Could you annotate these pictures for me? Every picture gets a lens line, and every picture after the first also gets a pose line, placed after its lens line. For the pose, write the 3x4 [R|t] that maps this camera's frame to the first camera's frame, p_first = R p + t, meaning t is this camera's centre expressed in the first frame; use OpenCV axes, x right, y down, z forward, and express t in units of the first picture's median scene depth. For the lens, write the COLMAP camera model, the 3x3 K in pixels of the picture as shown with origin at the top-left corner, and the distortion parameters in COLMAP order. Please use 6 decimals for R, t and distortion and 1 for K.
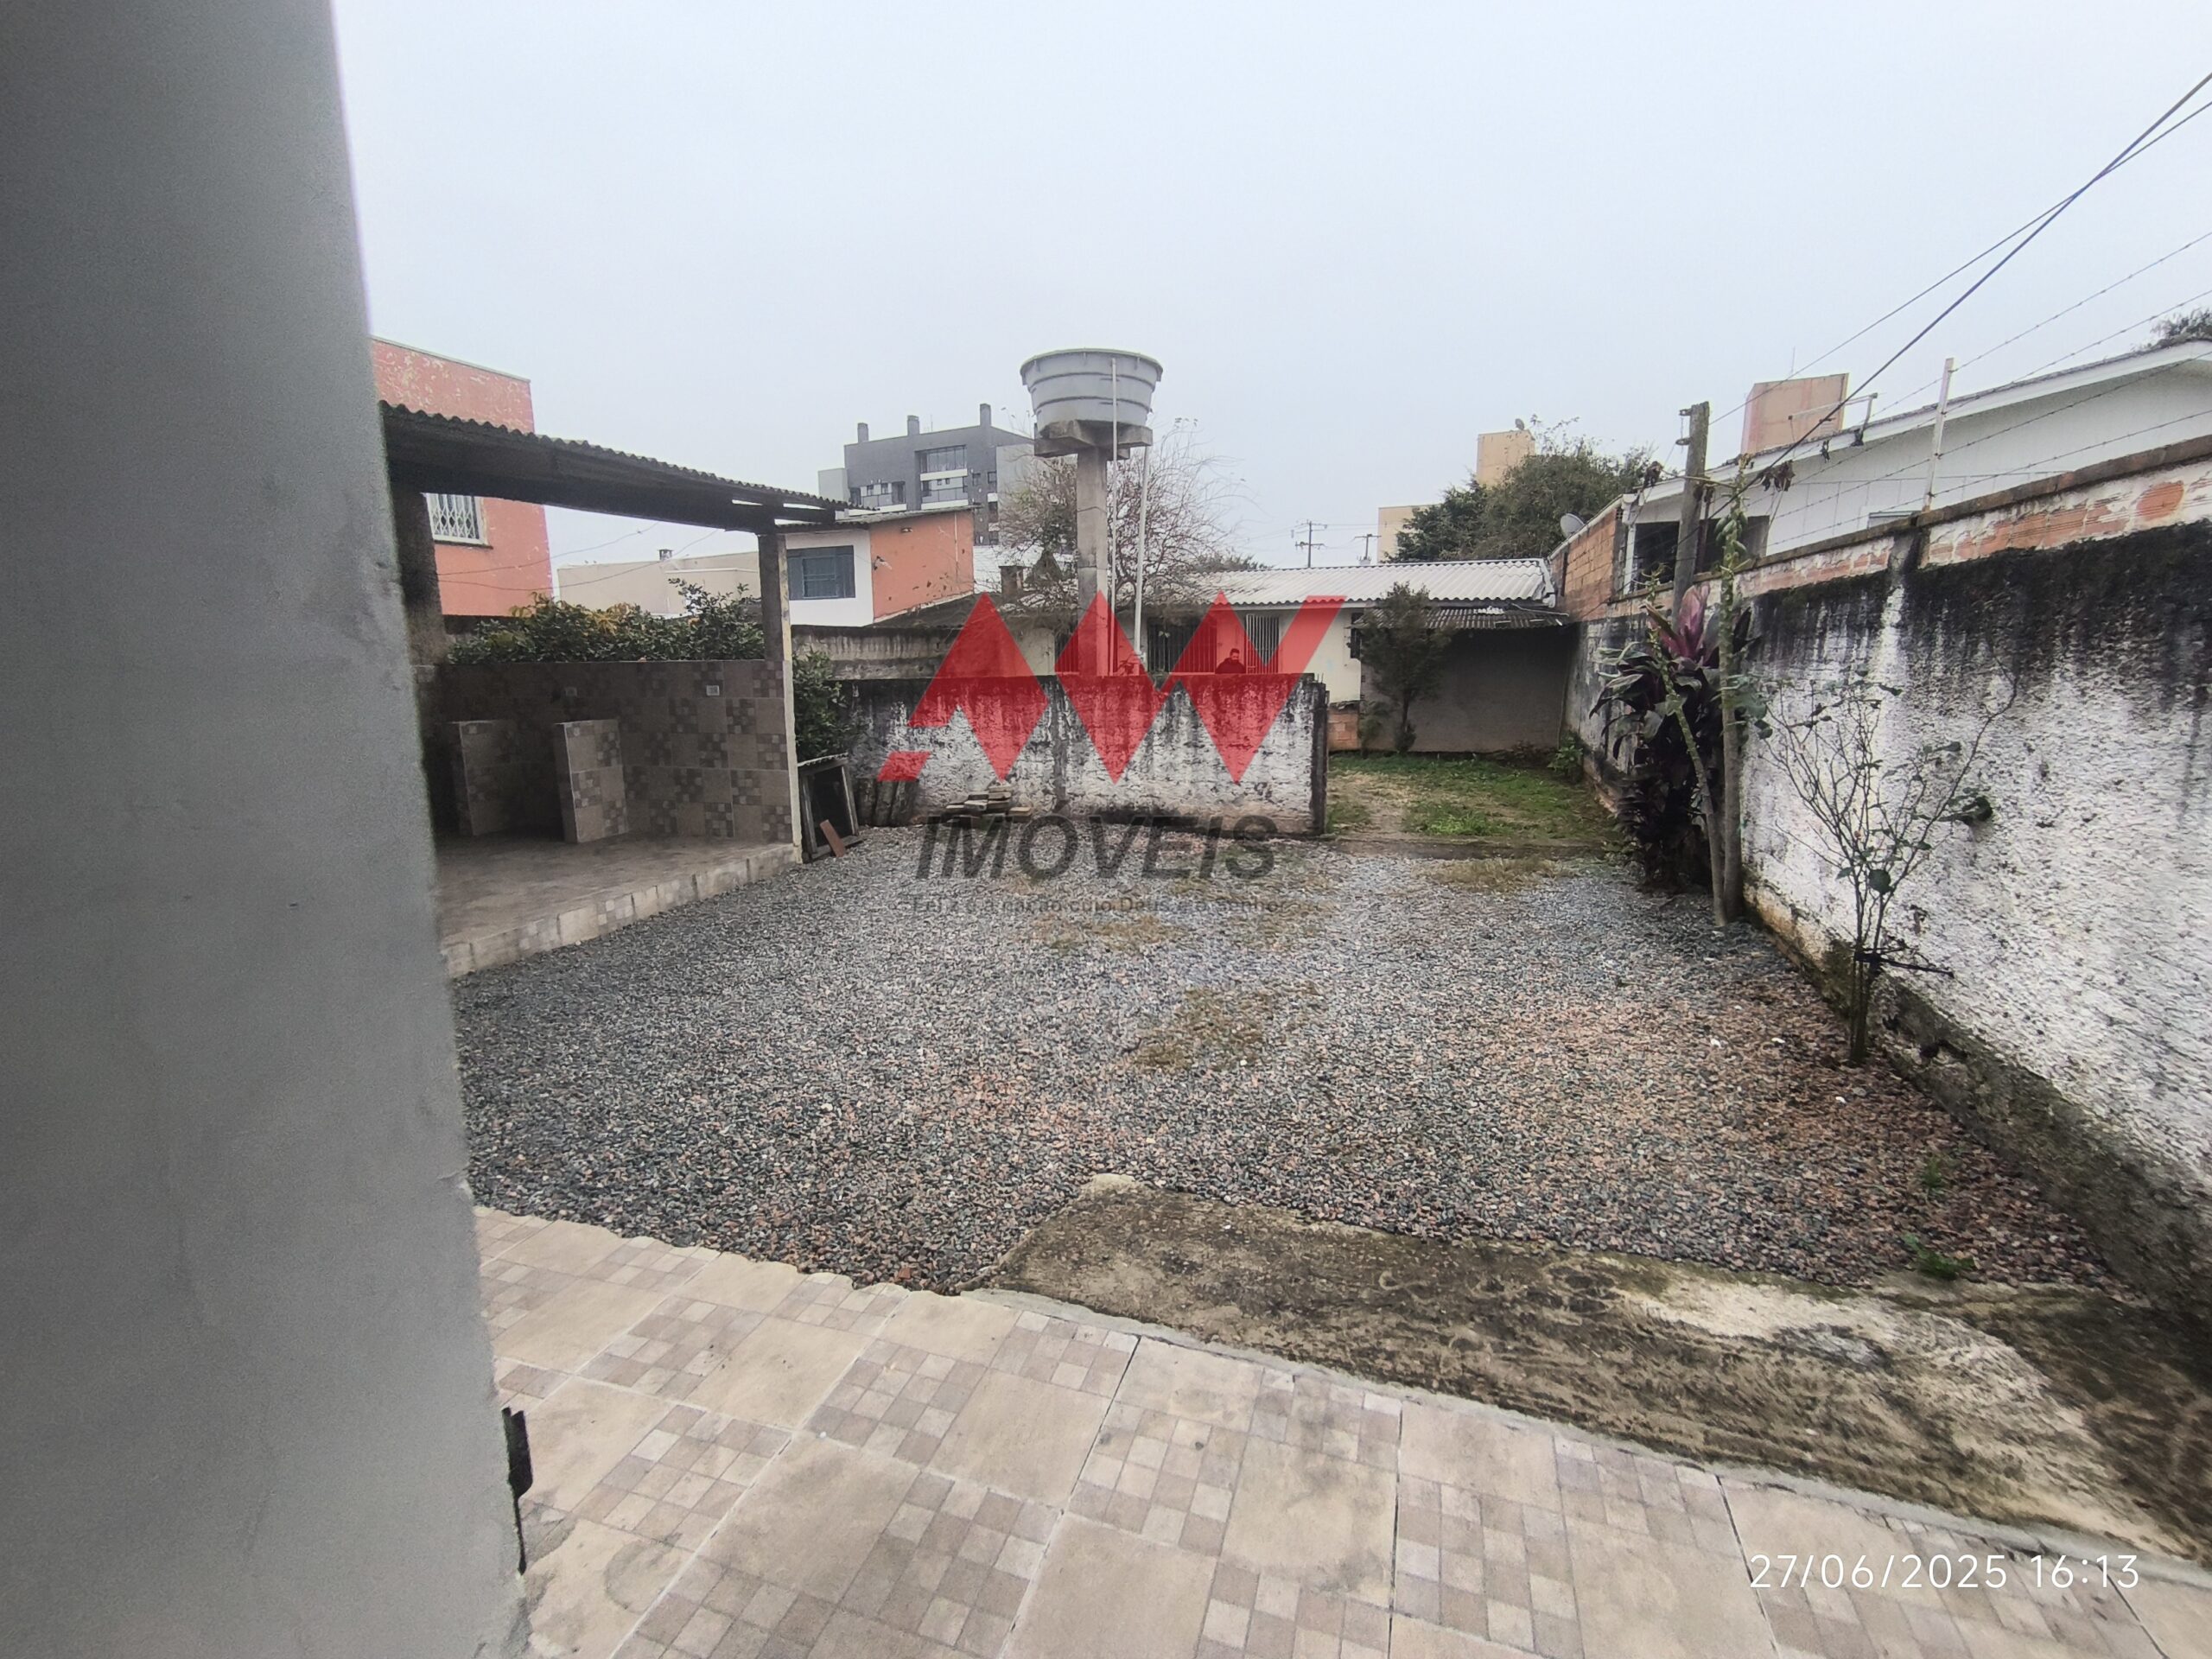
lens RADIAL K [[1014.0, 0, 1110.0], [0, 1014.0, 830.2], [0, 0, 1]] dist [-0.016150, 0.012874]
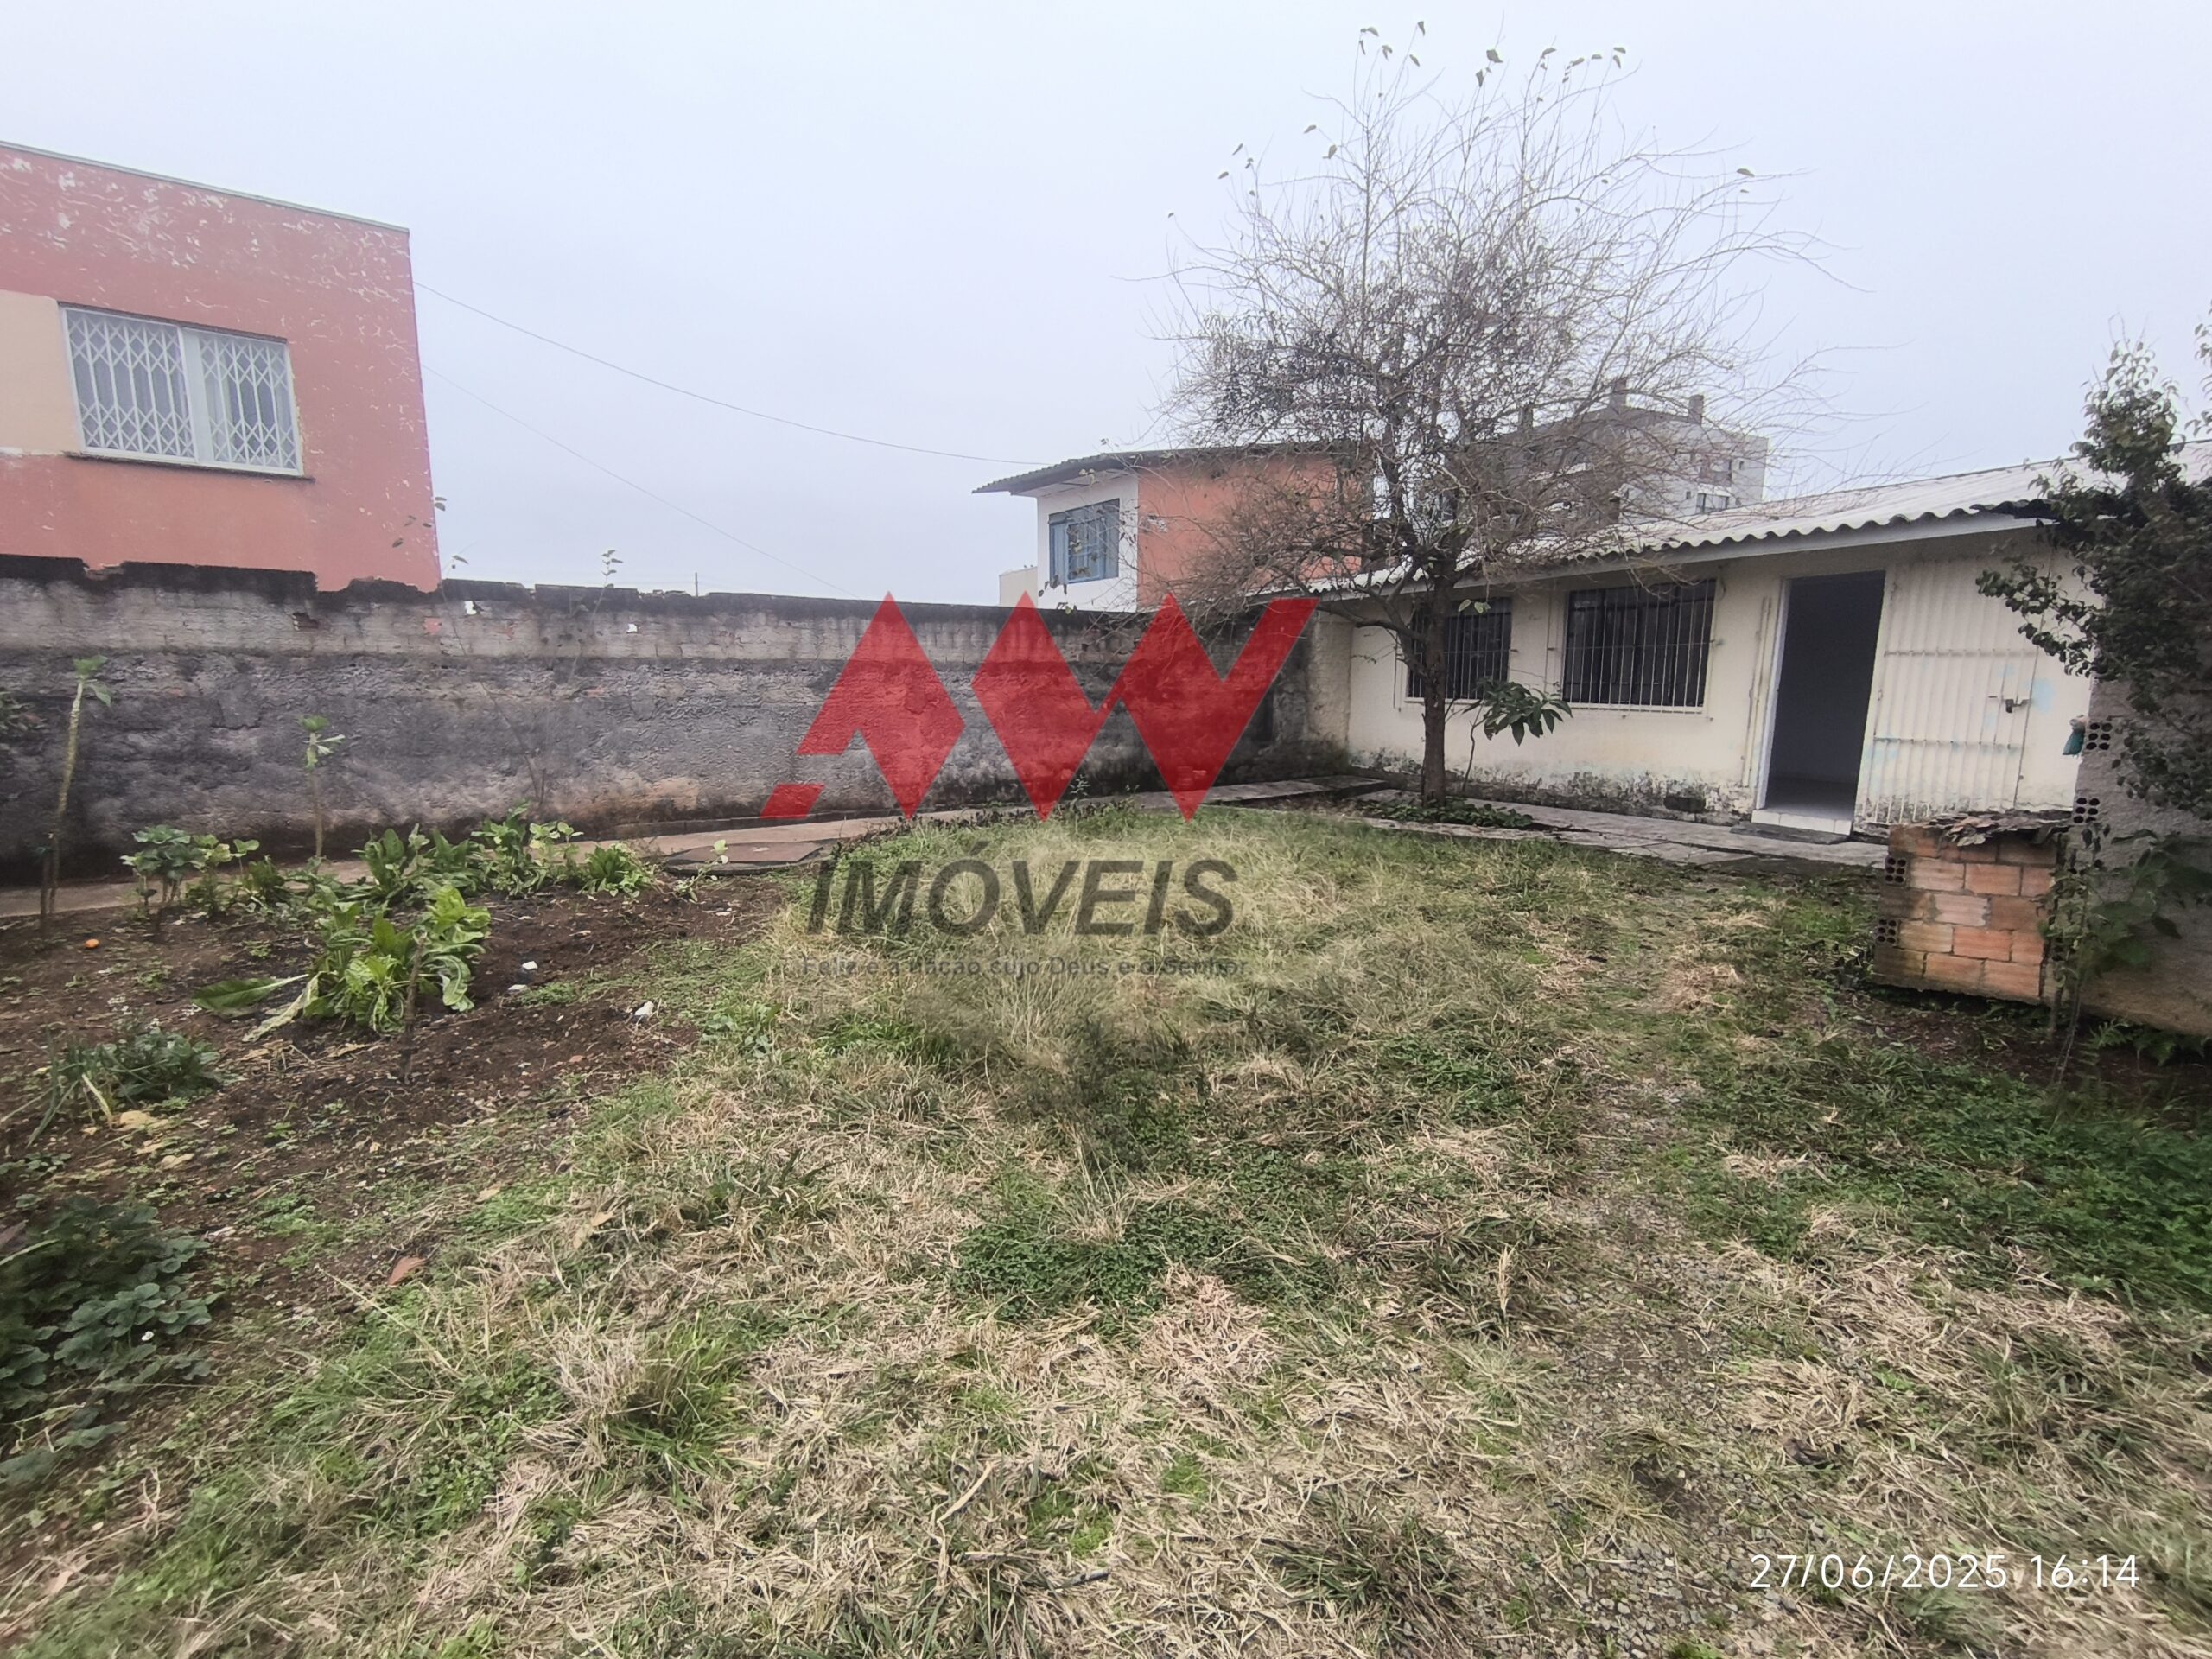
lens RADIAL K [[1014.0, 0, 1094.2], [0, 1014.0, 832.5], [0, 0, 1]] dist [-0.016150, 0.012874]
pose [[0.826822, 0.099150, -0.553656, 0.340714], [-0.108897, 0.993934, 0.015372, -0.188995], [0.551822, 0.047582, 0.832603, 1.204091]]
